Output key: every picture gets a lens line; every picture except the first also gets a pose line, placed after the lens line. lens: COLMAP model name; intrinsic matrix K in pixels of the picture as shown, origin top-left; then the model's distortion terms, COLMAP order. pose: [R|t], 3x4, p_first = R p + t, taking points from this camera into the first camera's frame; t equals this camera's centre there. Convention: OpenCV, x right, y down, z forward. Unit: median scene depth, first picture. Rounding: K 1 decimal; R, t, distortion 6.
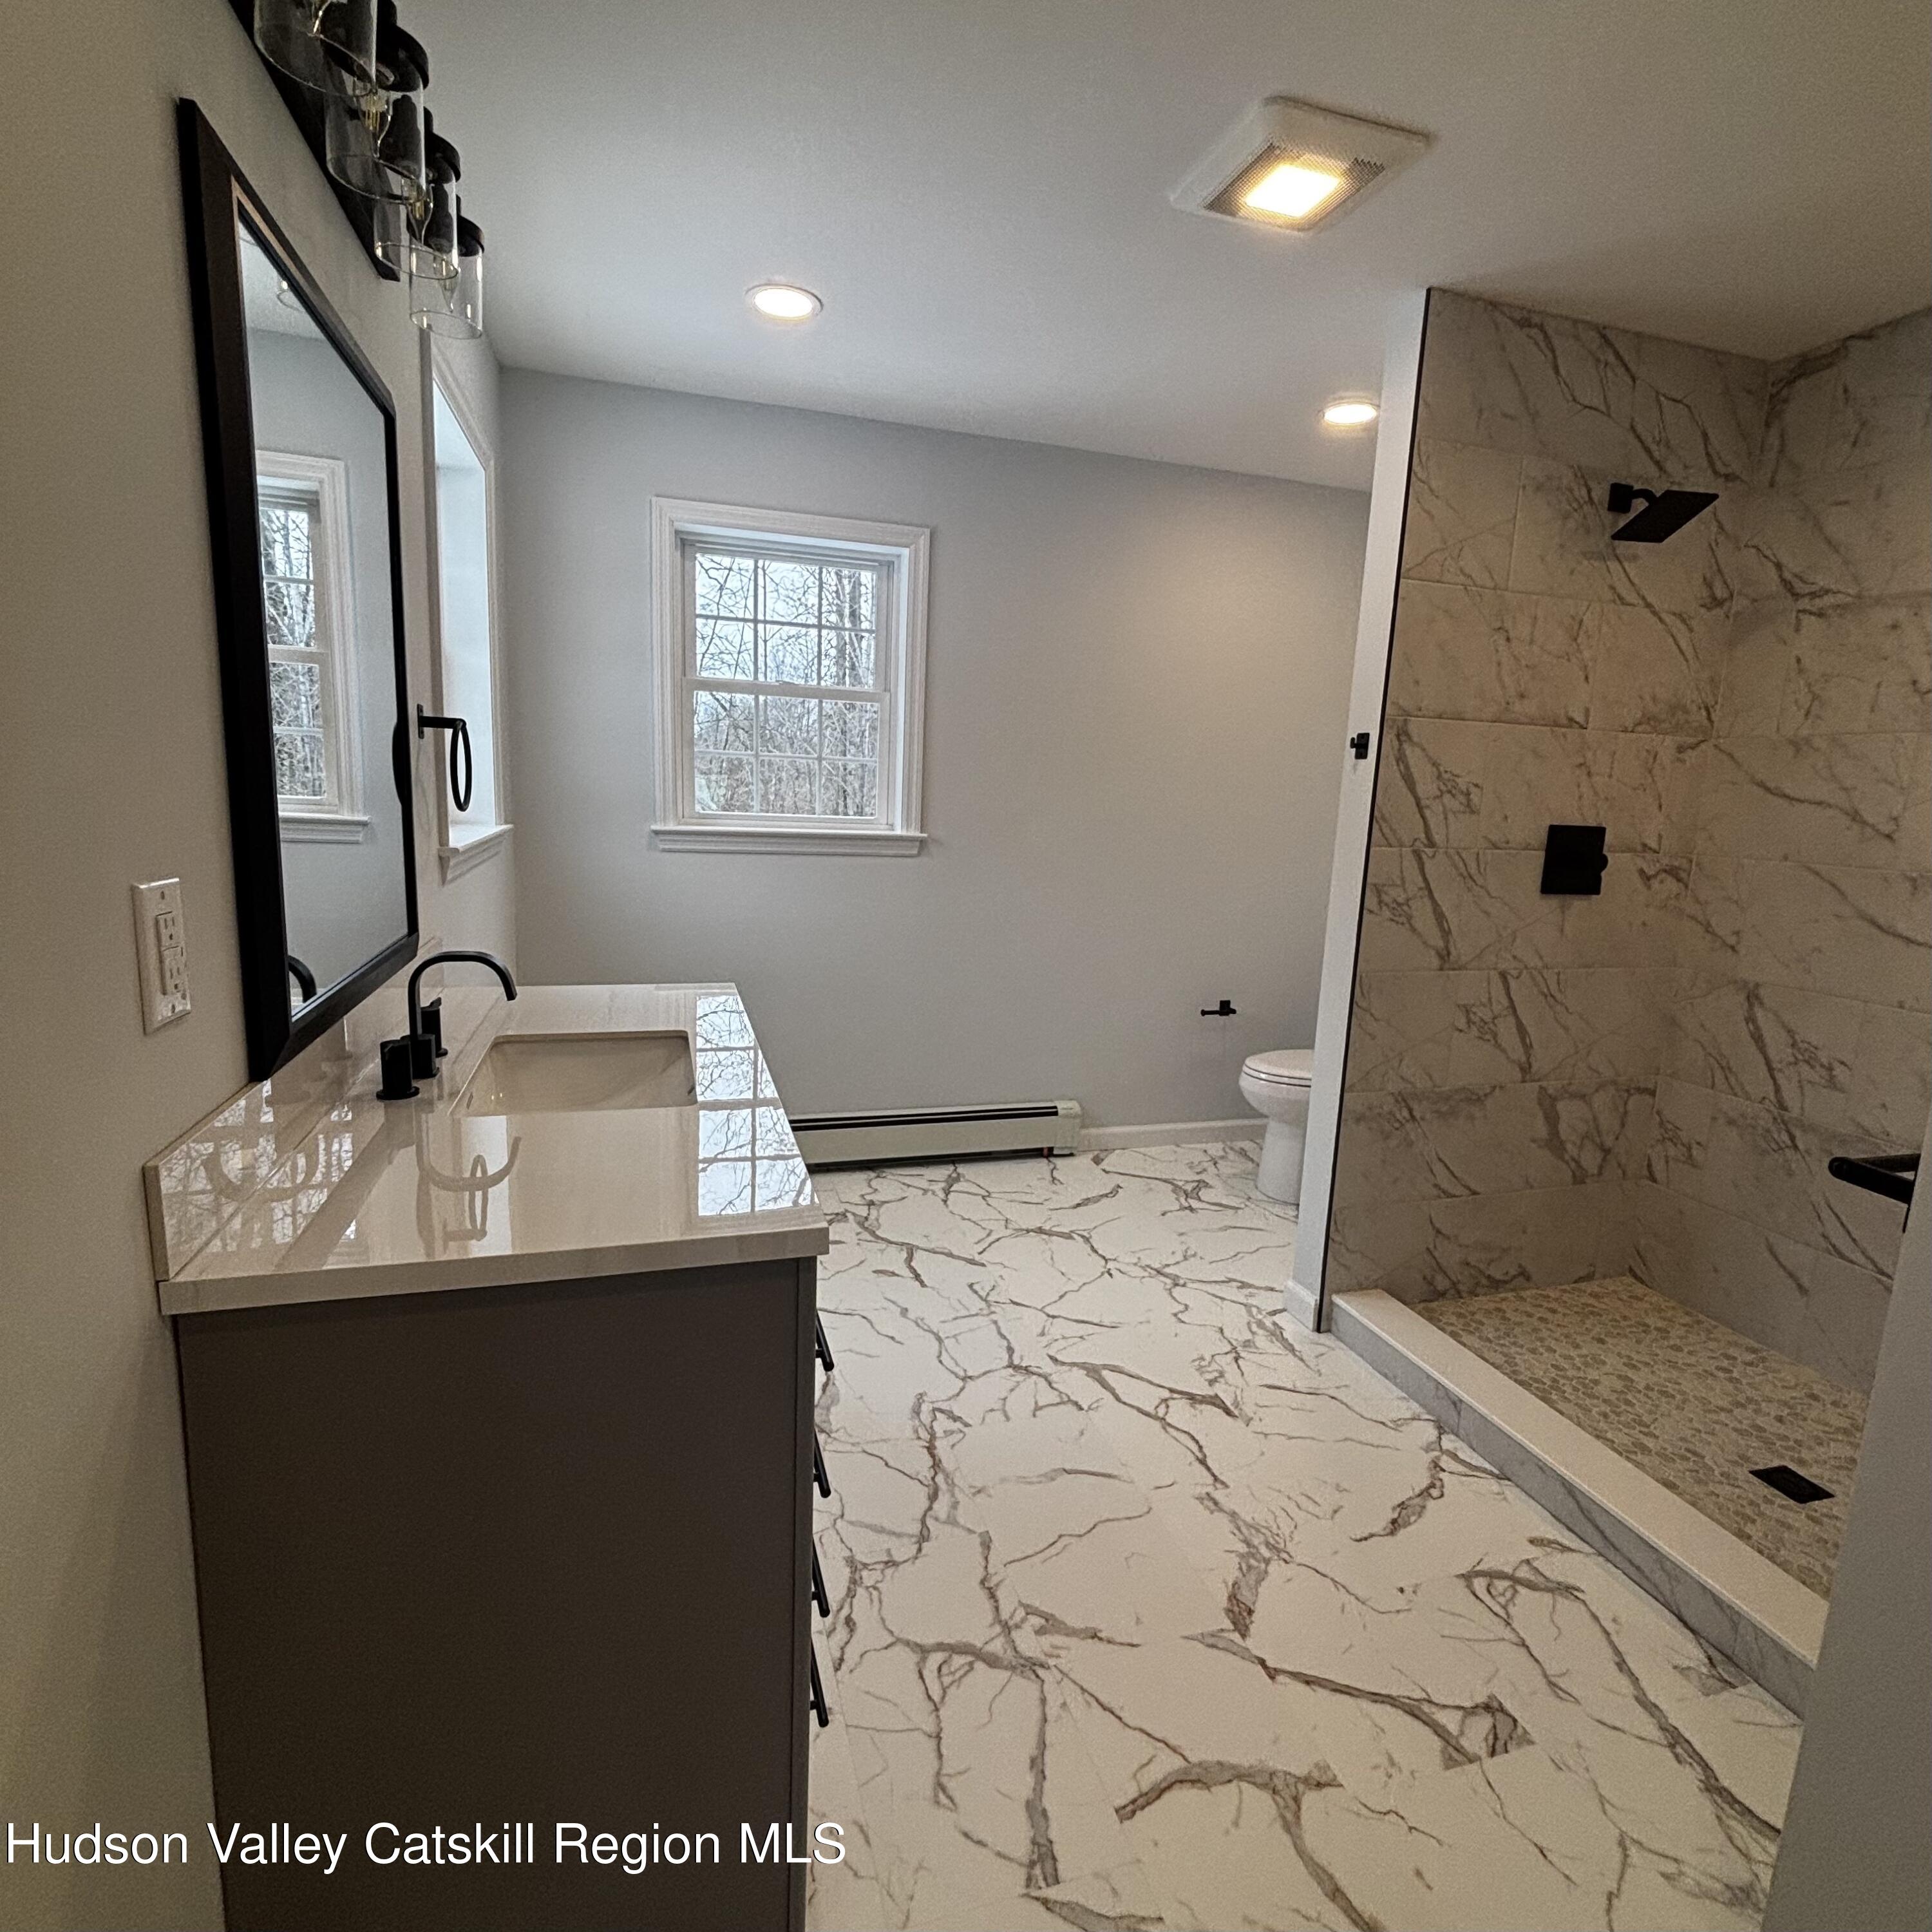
lens RADIAL K [[1032.9, 0, 968.1], [0, 1032.9, 960.0], [0, 0, 1]] dist [0.003337, -0.001758]
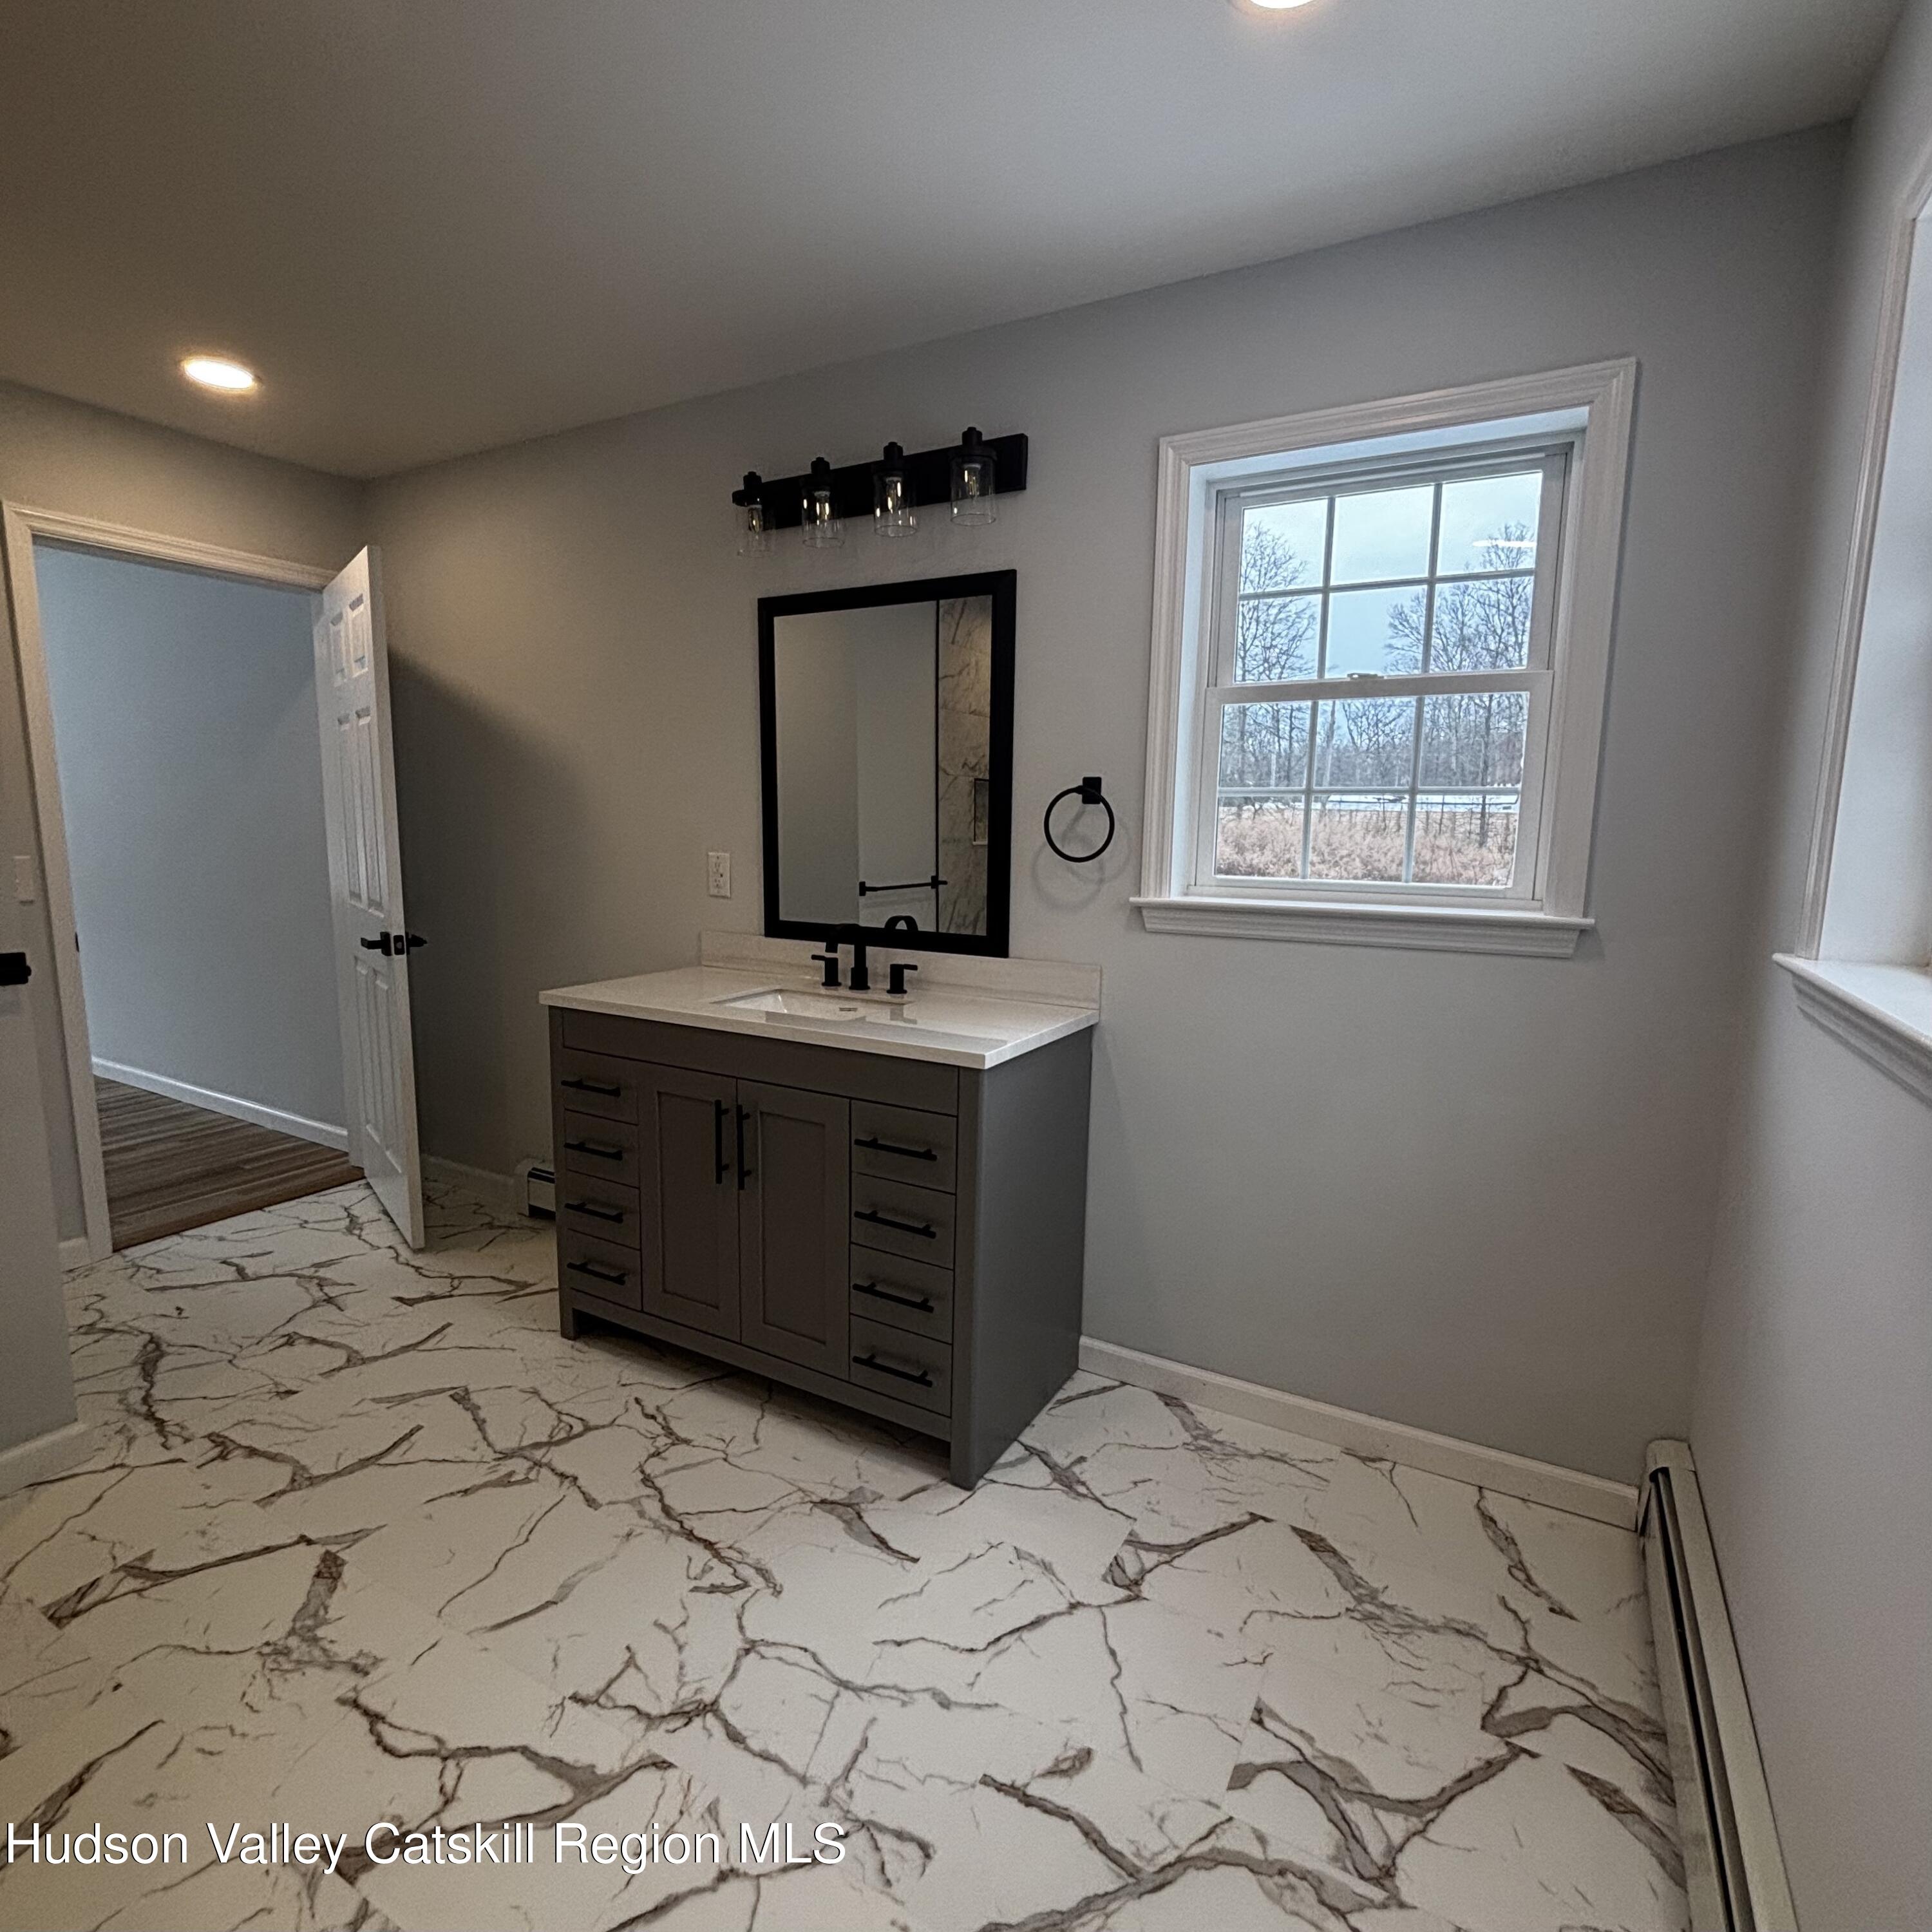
lens RADIAL K [[1032.9, 0, 996.5], [0, 1032.9, 975.3], [0, 0, 1]] dist [0.003337, -0.001758]
pose [[-0.706354, 0.046695, -0.706317, 0.341530], [-0.167476, 0.958468, 0.230849, -0.225181], [0.687761, 0.281353, -0.669197, 1.373387]]
